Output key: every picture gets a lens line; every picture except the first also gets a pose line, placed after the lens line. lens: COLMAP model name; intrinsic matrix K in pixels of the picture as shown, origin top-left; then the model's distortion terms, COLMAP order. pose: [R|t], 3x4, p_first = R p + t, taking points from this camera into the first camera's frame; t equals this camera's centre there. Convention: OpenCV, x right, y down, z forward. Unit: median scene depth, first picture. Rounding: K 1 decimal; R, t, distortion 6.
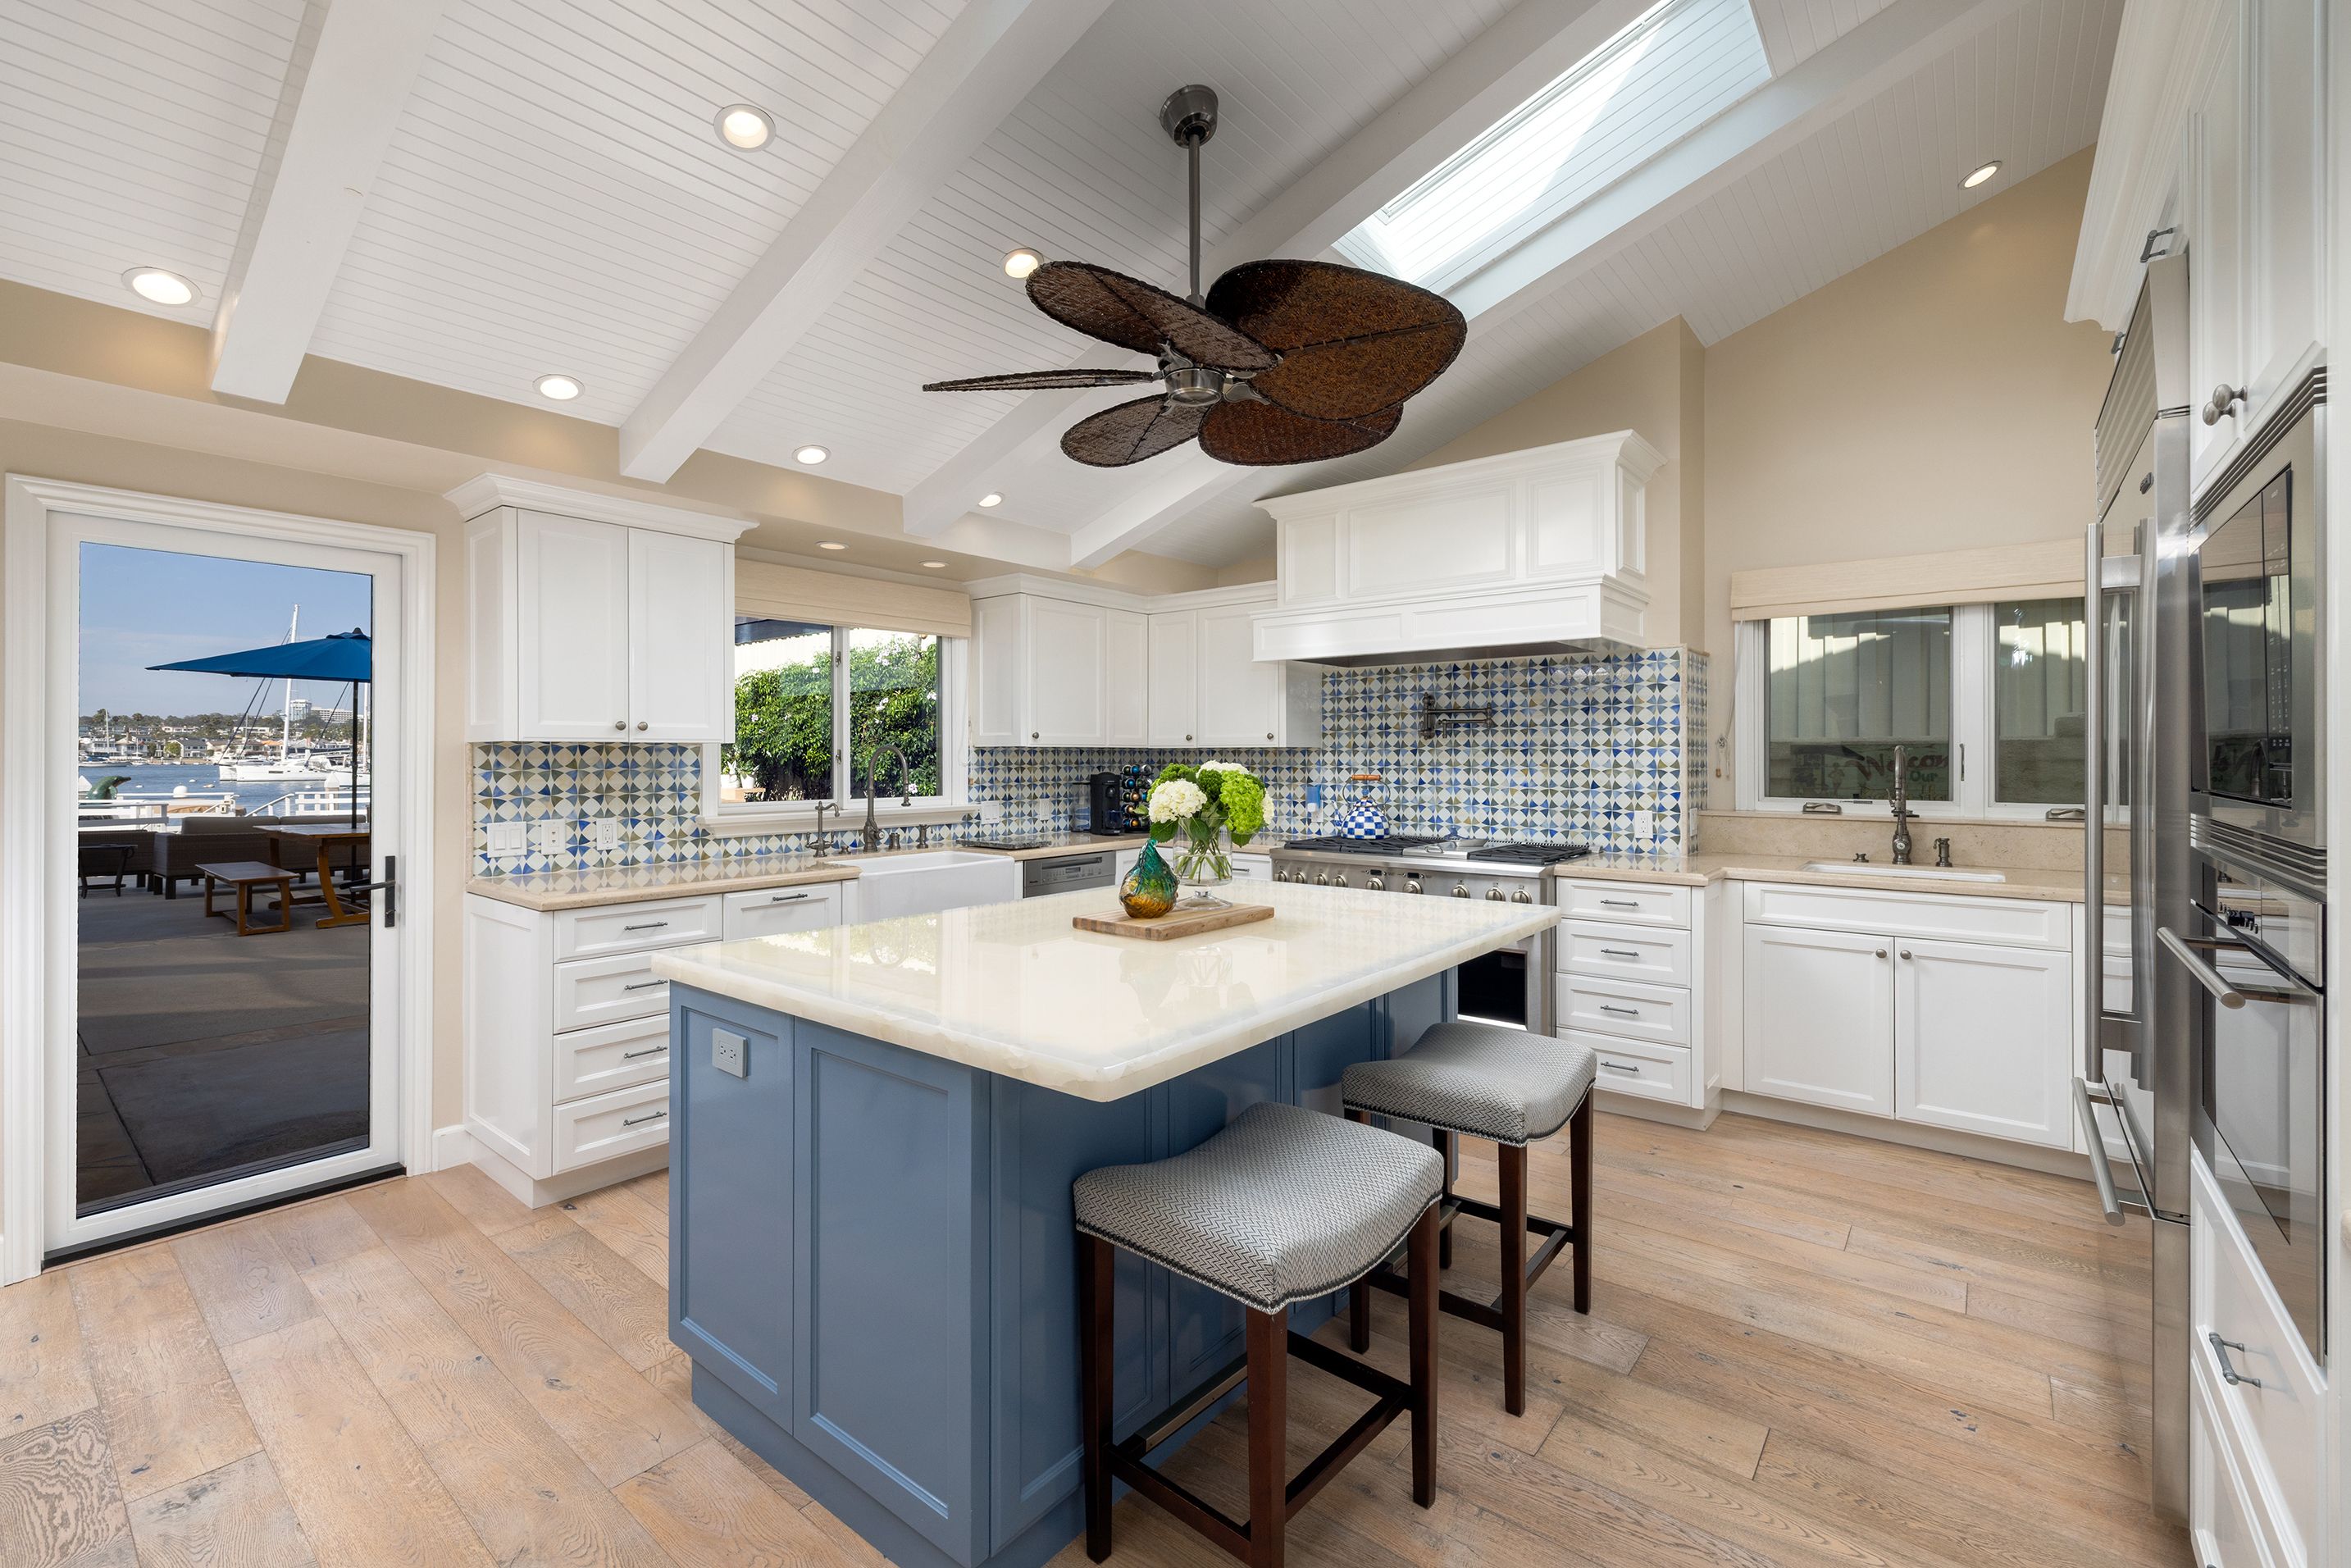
lens RADIAL K [[1015.0, 0, 1176.4], [0, 1015.0, 763.0], [0, 0, 1]] dist [0.000363, -0.000082]
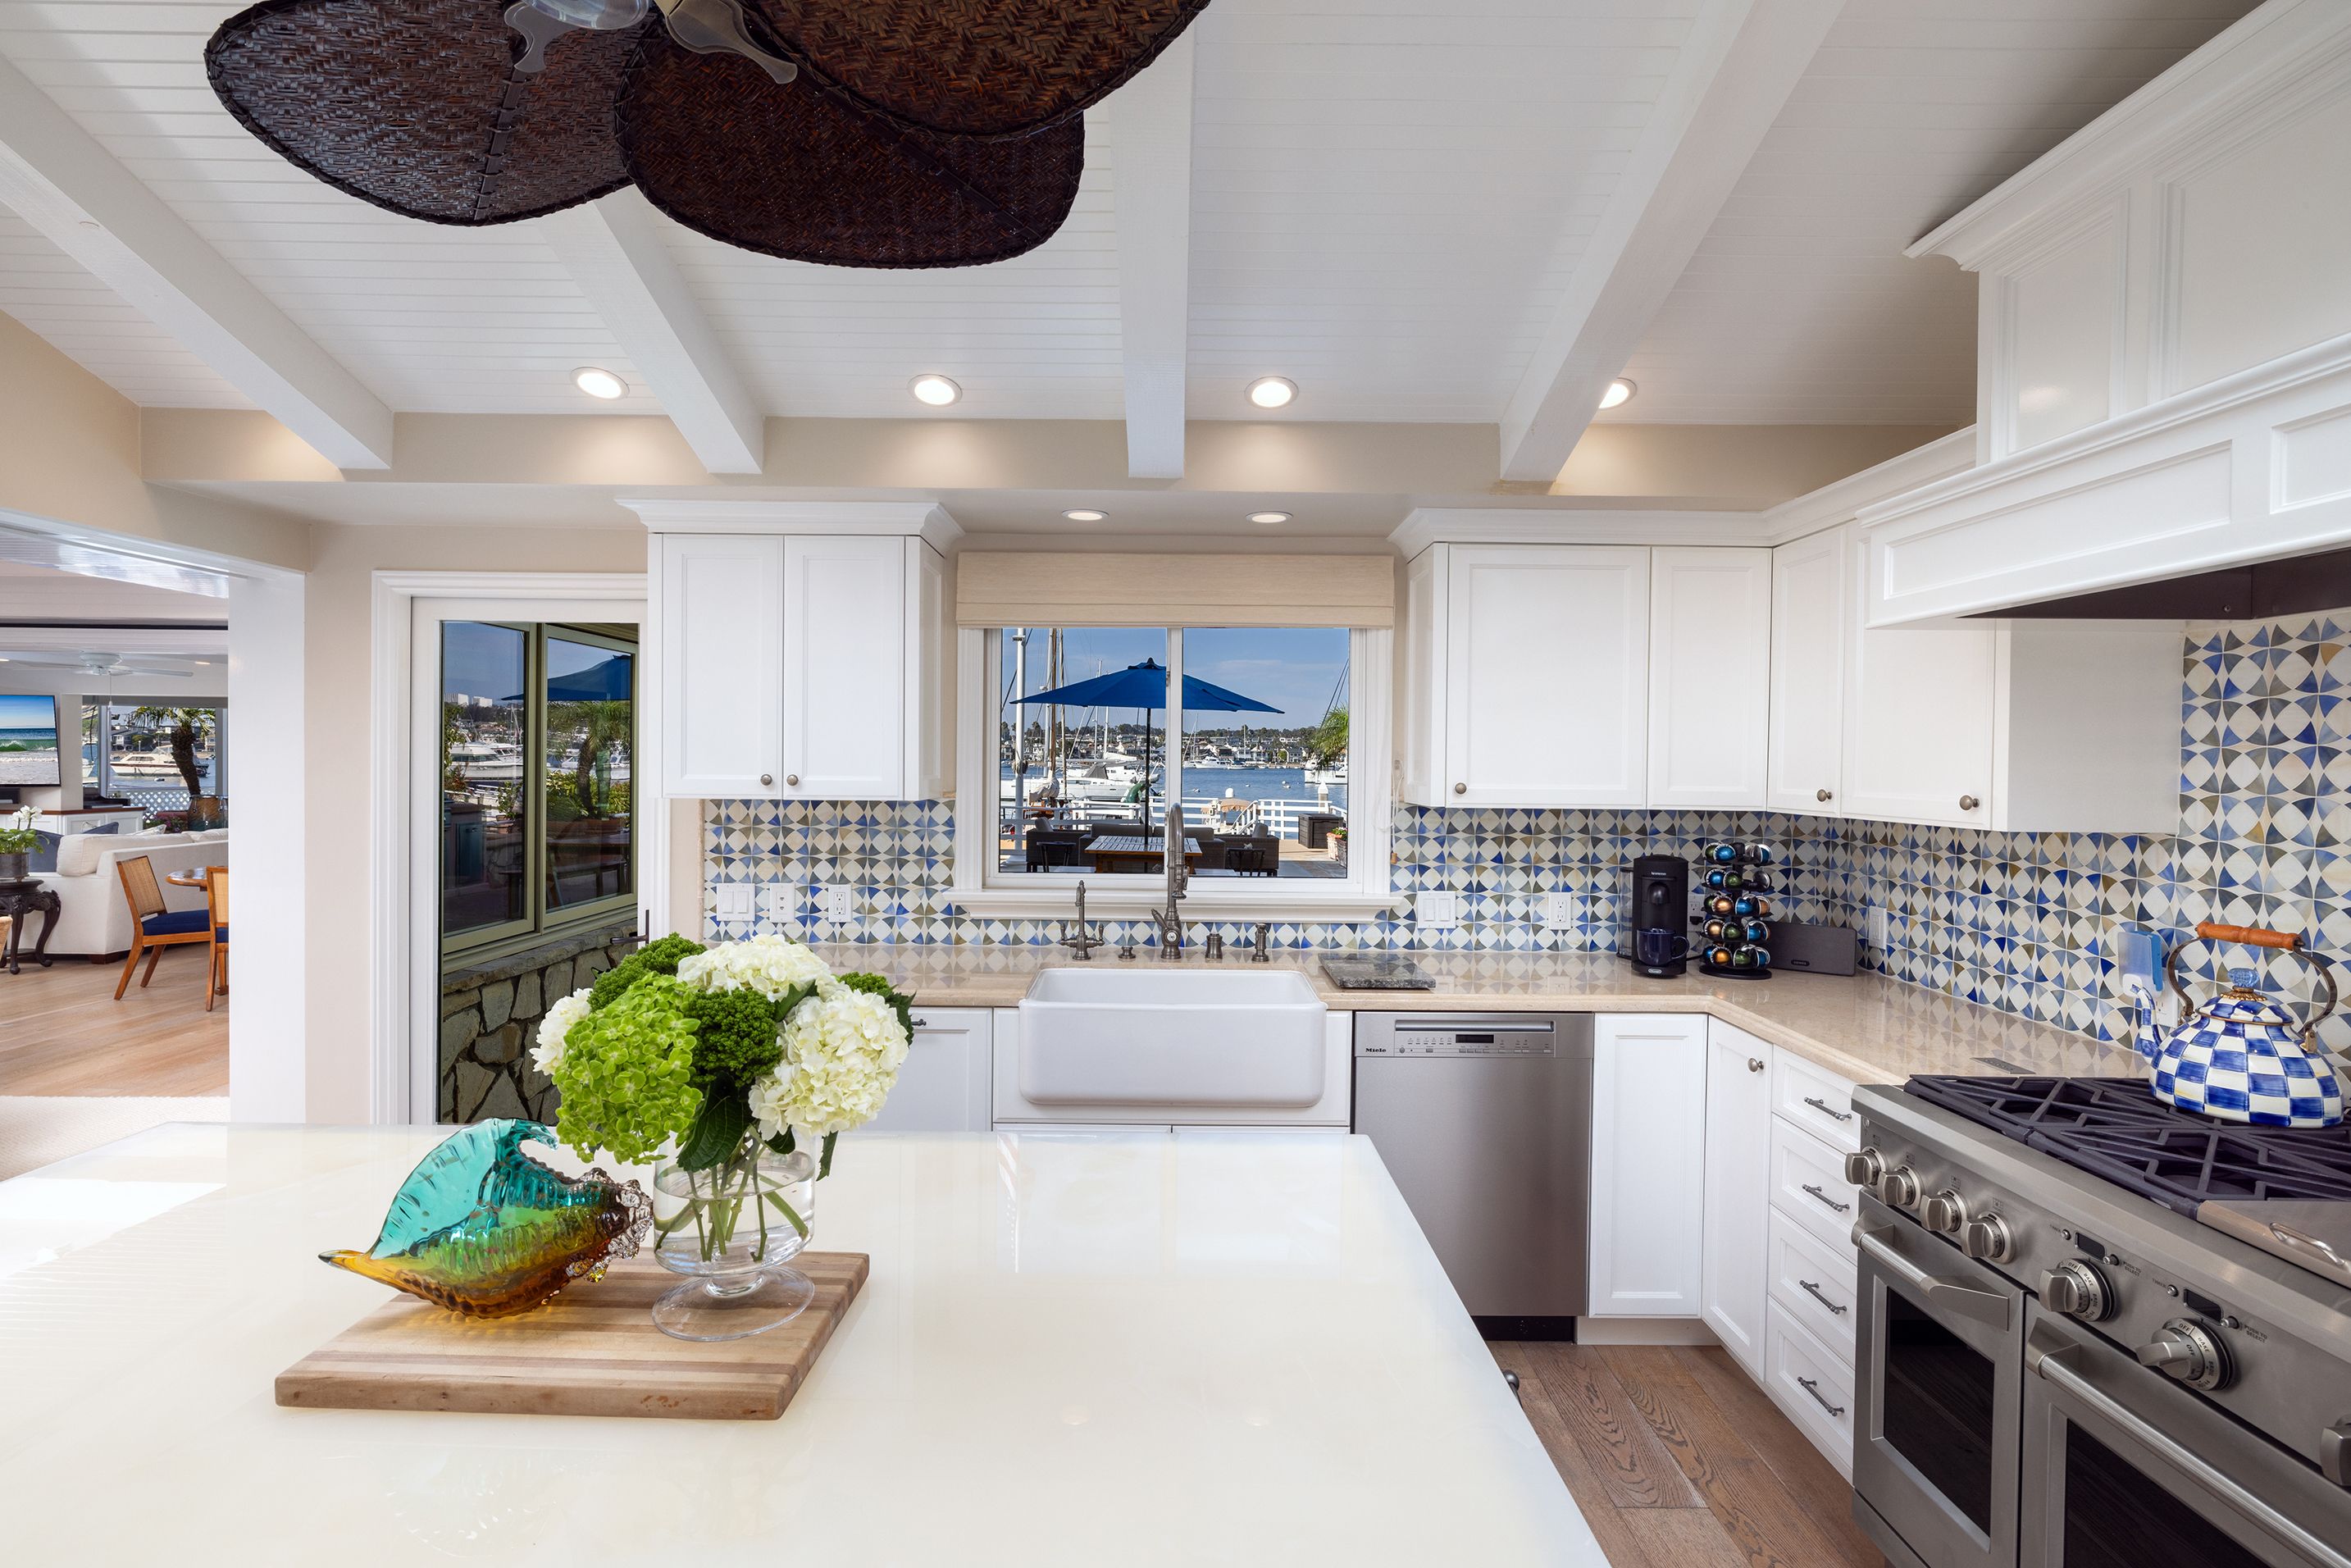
lens RADIAL K [[1136.8, 0, 1153.8], [0, 1136.8, 783.6], [0, 0, 1]] dist [-0.001765, 0.001493]
pose [[0.626474, 0.023279, -0.779095, 0.278137], [-0.016531, 0.999726, 0.016579, -0.041210], [0.779267, 0.002493, 0.626687, 0.509783]]
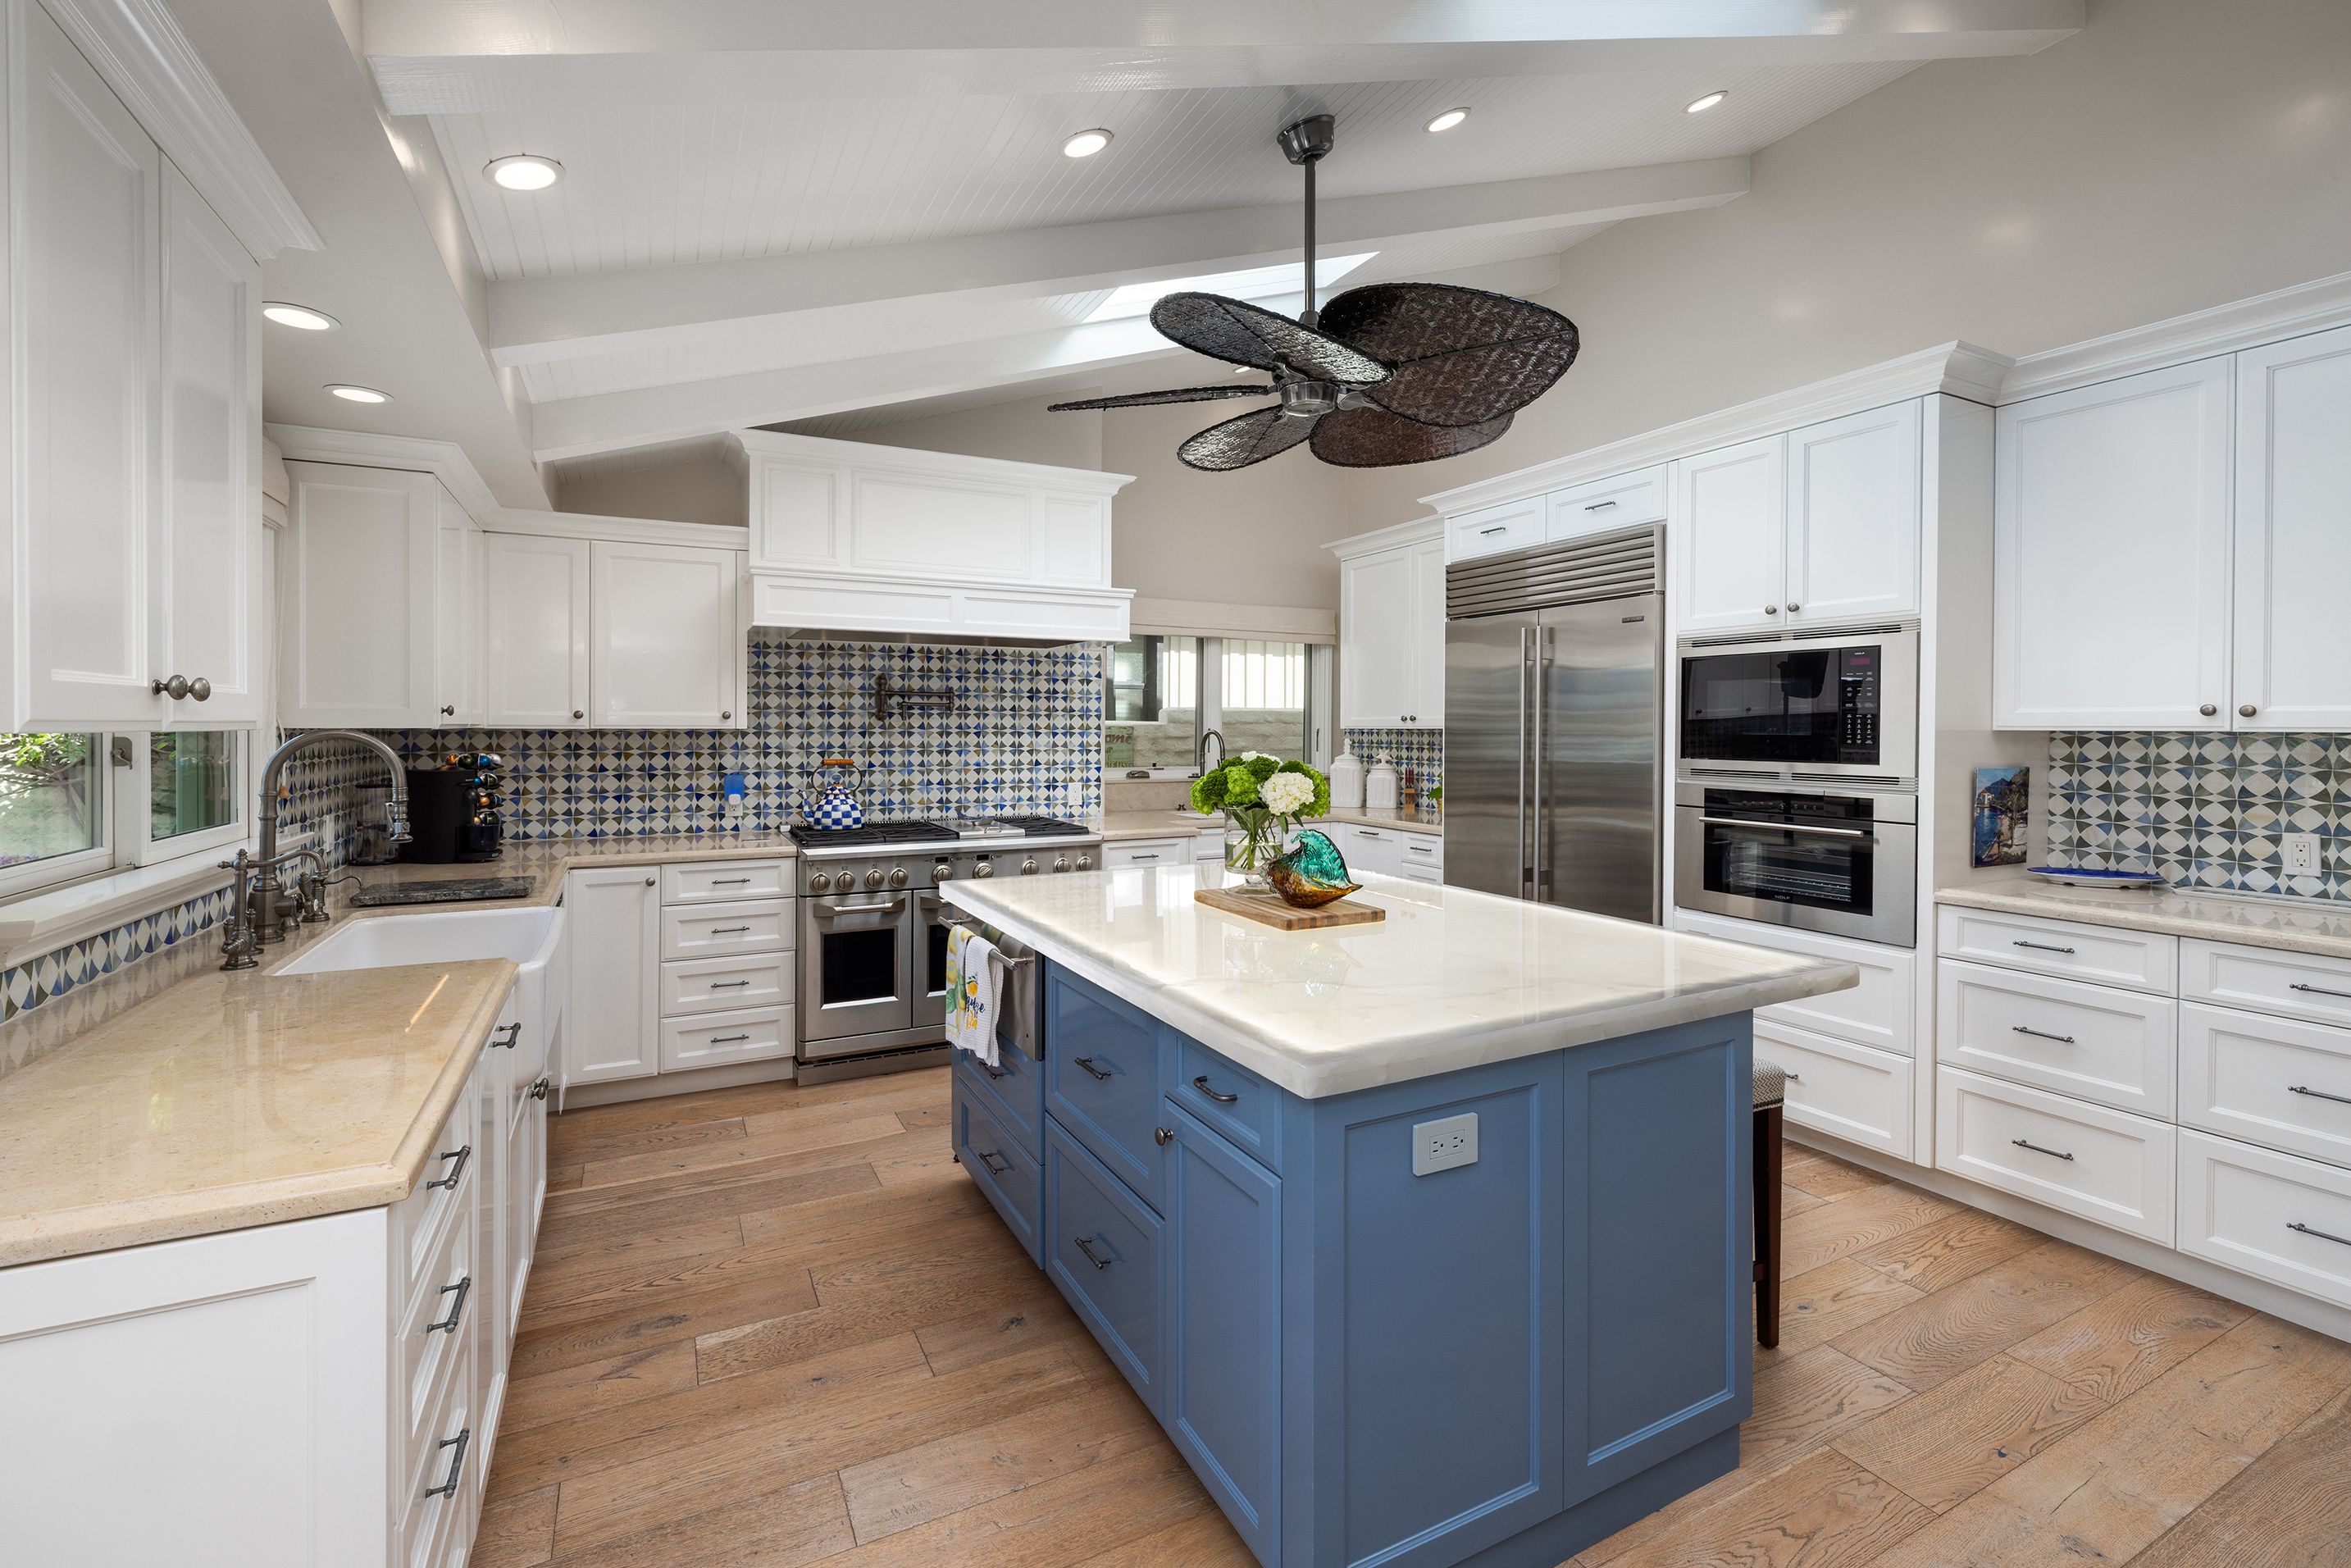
lens RADIAL K [[1015.0, 0, 1160.8], [0, 1015.0, 731.1], [0, 0, 1]] dist [0.000363, -0.000082]
pose [[0.411702, -0.006072, 0.911299, -0.579325], [0.001360, 0.999981, 0.006048, -0.021000], [-0.911318, -0.001251, 0.411702, 0.387751]]
